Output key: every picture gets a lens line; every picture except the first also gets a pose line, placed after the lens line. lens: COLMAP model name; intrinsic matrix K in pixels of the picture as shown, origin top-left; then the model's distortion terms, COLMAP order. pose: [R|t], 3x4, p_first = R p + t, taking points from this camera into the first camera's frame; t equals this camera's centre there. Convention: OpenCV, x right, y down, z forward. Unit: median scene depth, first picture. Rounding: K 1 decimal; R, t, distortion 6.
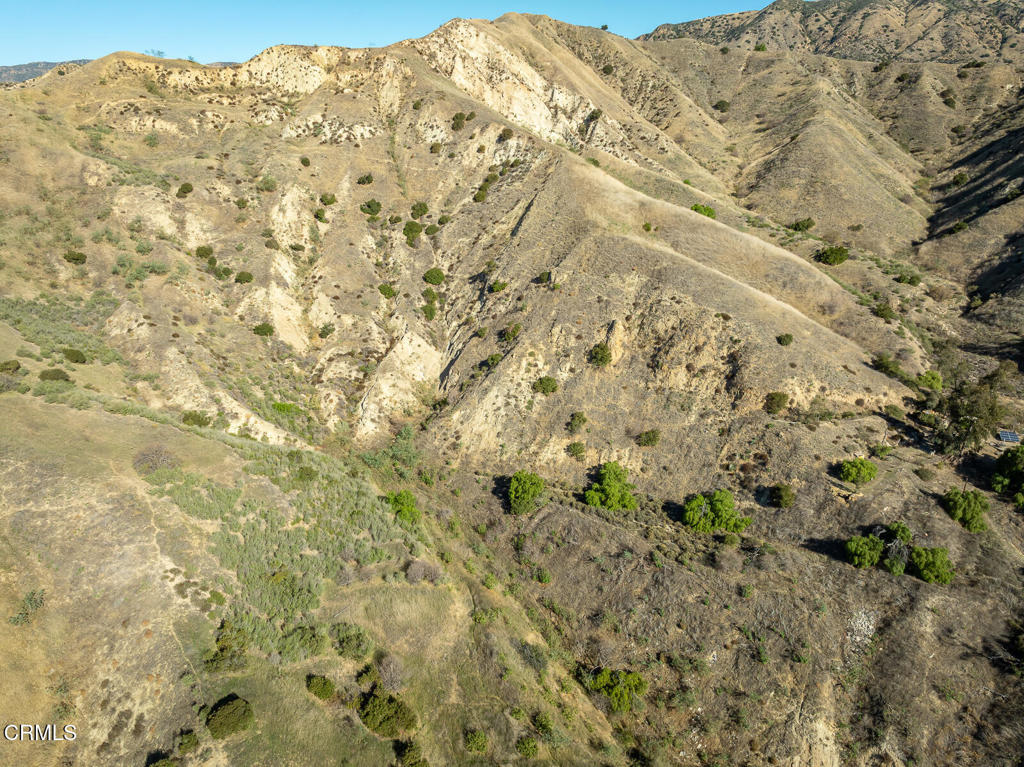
lens RADIAL K [[690.9, 0, 513.3], [0, 690.9, 390.0], [0, 0, 1]] dist [0.166668, -0.201280]
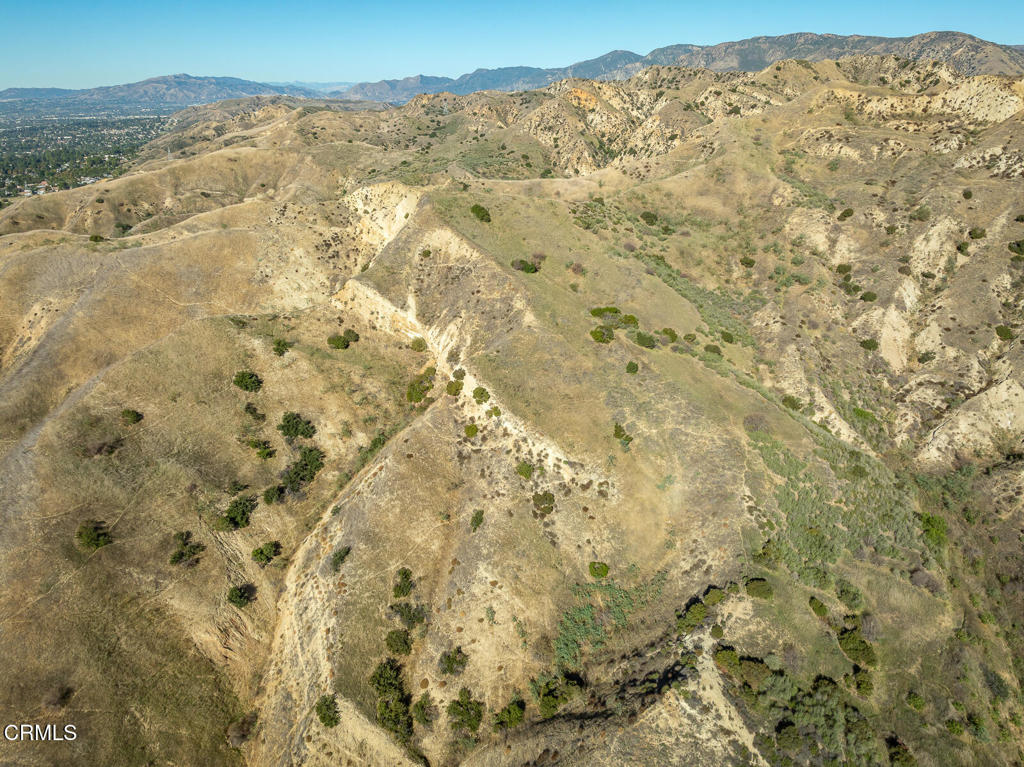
lens RADIAL K [[690.9, 0, 510.7], [0, 690.9, 386.4], [0, 0, 1]] dist [0.166668, -0.201280]
pose [[0.659281, 0.283743, -0.696303, 0.108498], [-0.258156, 0.955189, 0.144809, -0.039077], [0.706190, 0.084285, 0.702988, -0.279258]]
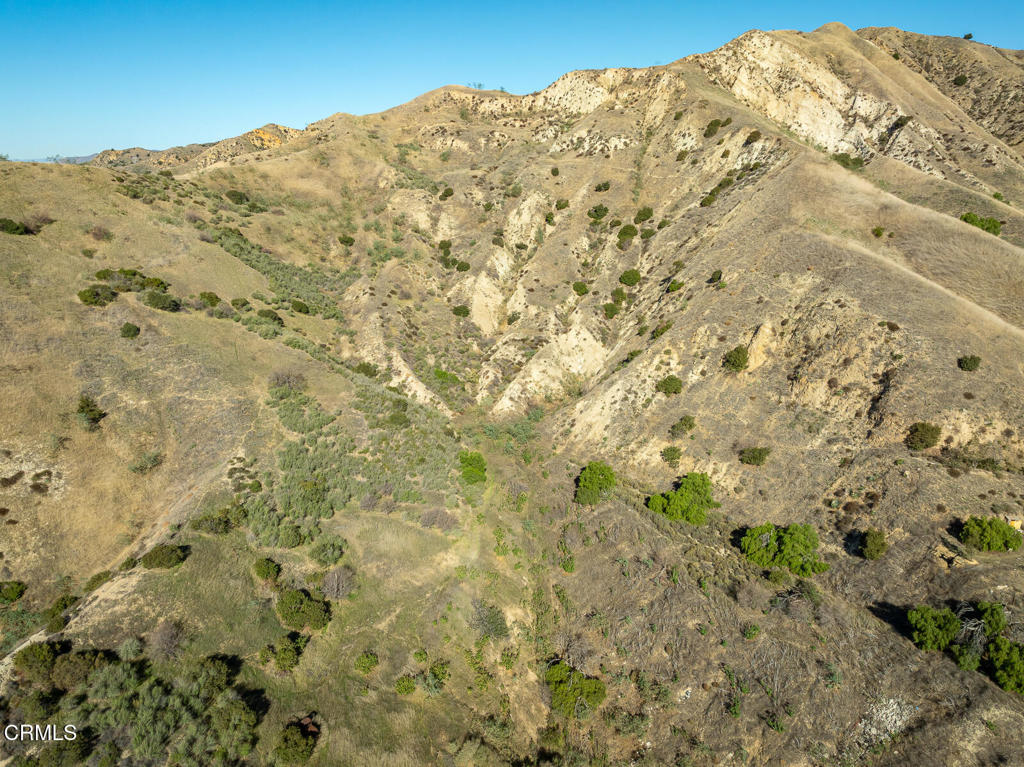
lens RADIAL K [[690.9, 0, 512.9], [0, 690.9, 391.2], [0, 0, 1]] dist [0.166668, -0.201280]
pose [[0.871245, 0.145019, -0.468938, 0.275367], [-0.172253, 0.984932, -0.015442, 0.046842], [0.459632, 0.094230, 0.883096, 0.085018]]
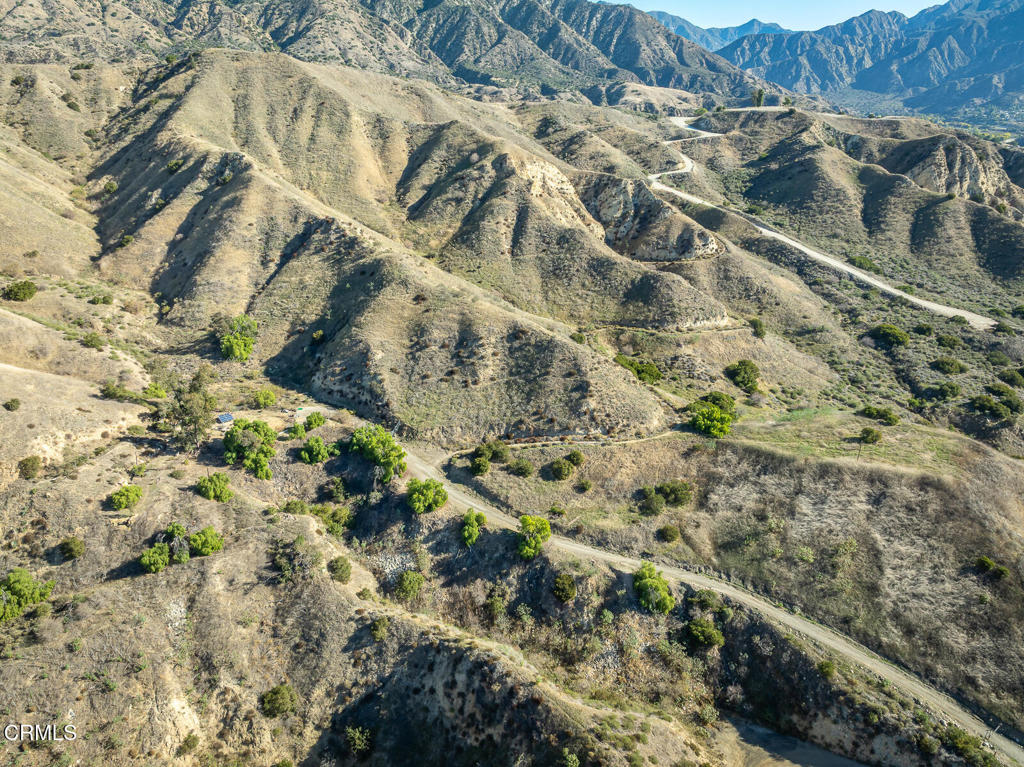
lens RADIAL K [[690.9, 0, 510.3], [0, 690.9, 387.9], [0, 0, 1]] dist [0.166668, -0.201280]
pose [[0.518780, -0.332473, 0.787610, -0.044253], [0.291429, 0.934874, 0.202680, -0.080244], [-0.803702, 0.124386, 0.581886, -0.168370]]
